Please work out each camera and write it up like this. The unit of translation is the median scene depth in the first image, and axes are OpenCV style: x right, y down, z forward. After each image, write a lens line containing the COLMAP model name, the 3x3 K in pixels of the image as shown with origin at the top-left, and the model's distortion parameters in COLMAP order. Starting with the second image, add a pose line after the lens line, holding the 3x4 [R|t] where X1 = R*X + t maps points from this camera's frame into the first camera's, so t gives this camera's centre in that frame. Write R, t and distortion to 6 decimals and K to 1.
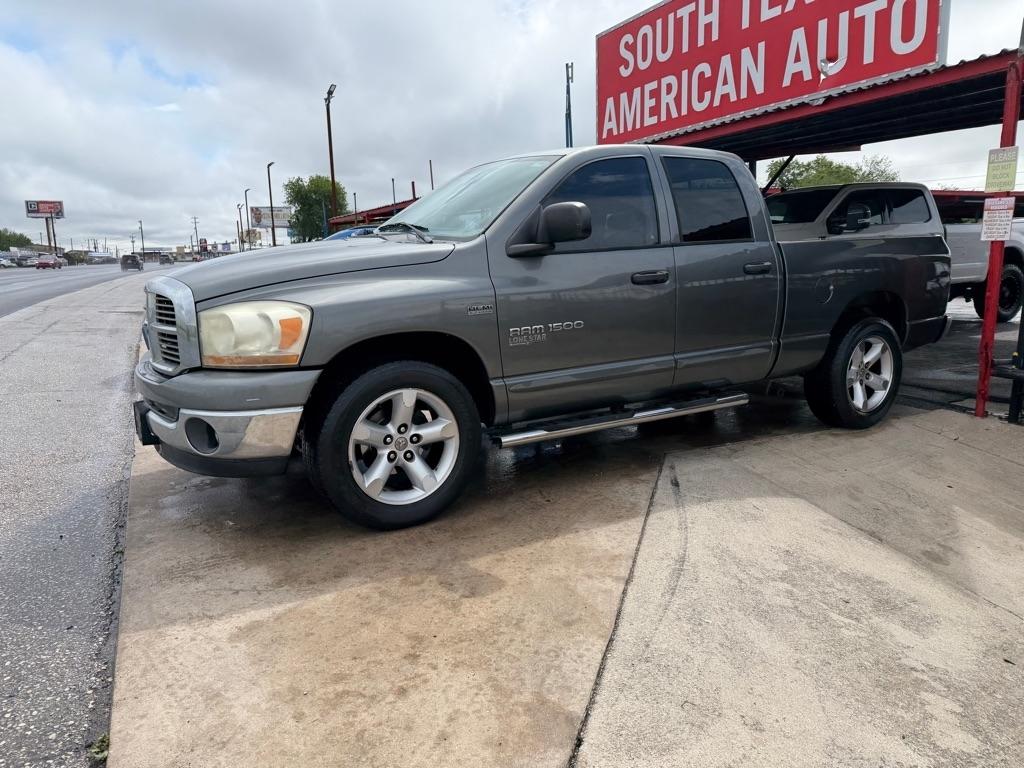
lens RADIAL K [[721.9, 0, 505.6], [0, 721.9, 370.9], [0, 0, 1]] dist [0.036975, -0.050964]
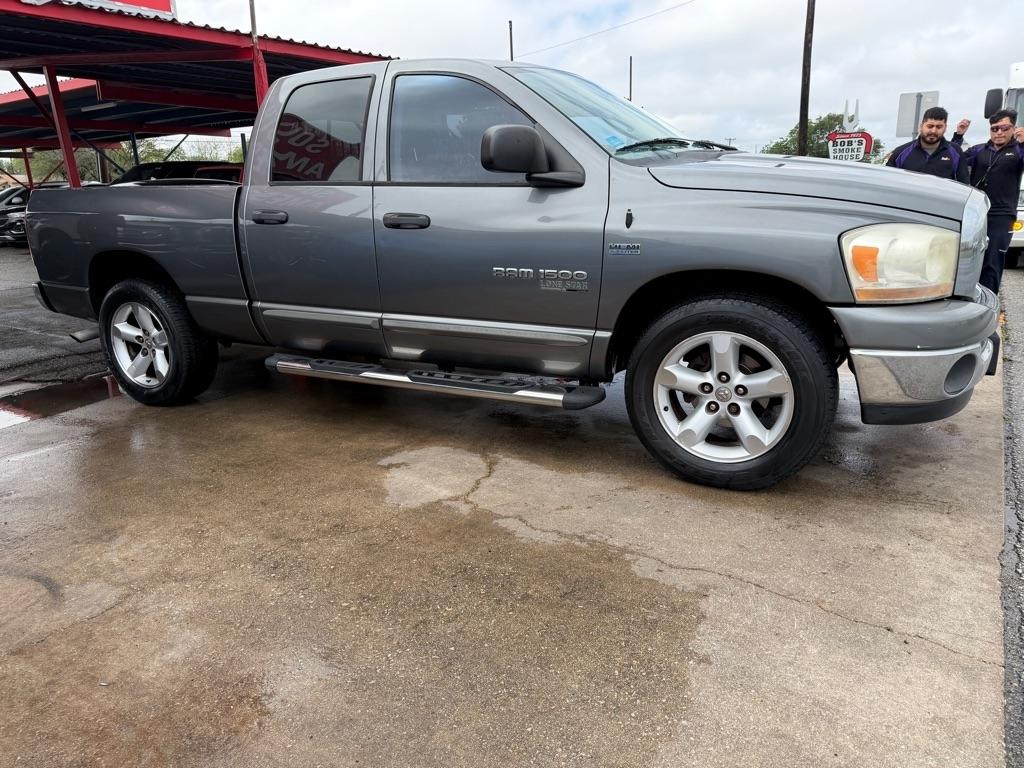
lens RADIAL K [[743.3, 0, 510.9], [0, 743.3, 386.5], [0, 0, 1]] dist [0.040662, -0.042845]
pose [[-0.513022, -0.153638, 0.844514, -0.863143], [0.200635, 0.935135, 0.292006, -0.209451], [-0.834598, 0.319244, -0.448920, 1.744574]]
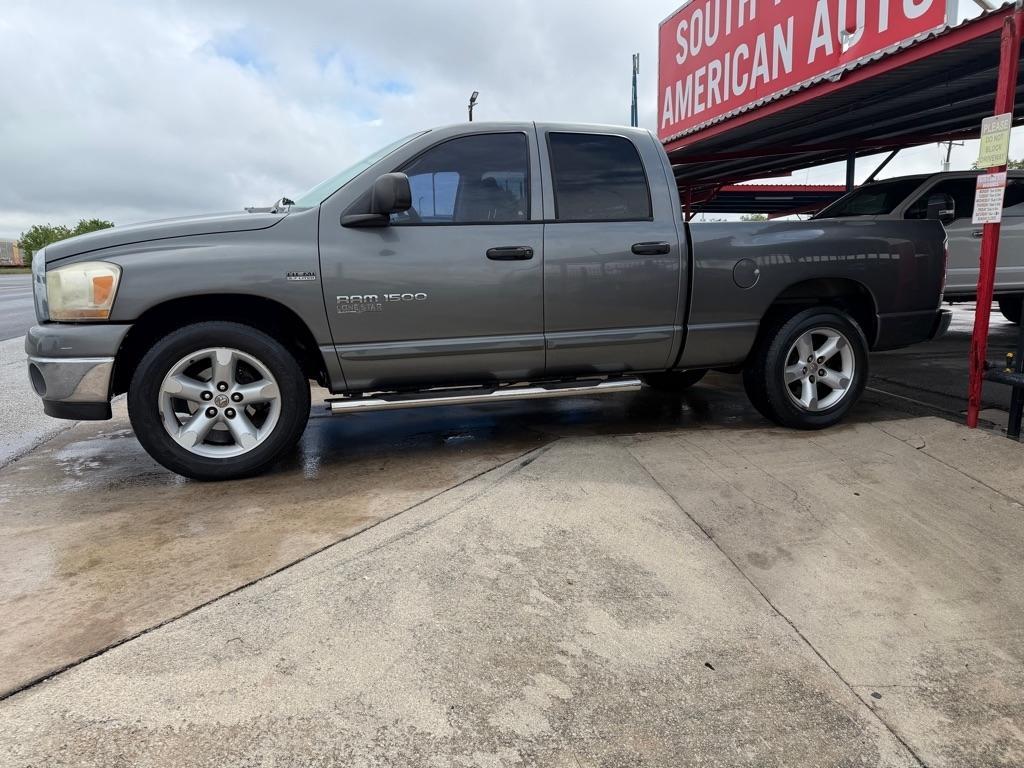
lens RADIAL K [[721.9, 0, 520.9], [0, 721.9, 370.4], [0, 0, 1]] dist [0.036975, -0.050964]
pose [[0.975023, 0.044456, -0.217611, 0.422937], [-0.046622, 0.998901, -0.004828, 0.033937], [0.217157, 0.014853, 0.976024, 0.044111]]
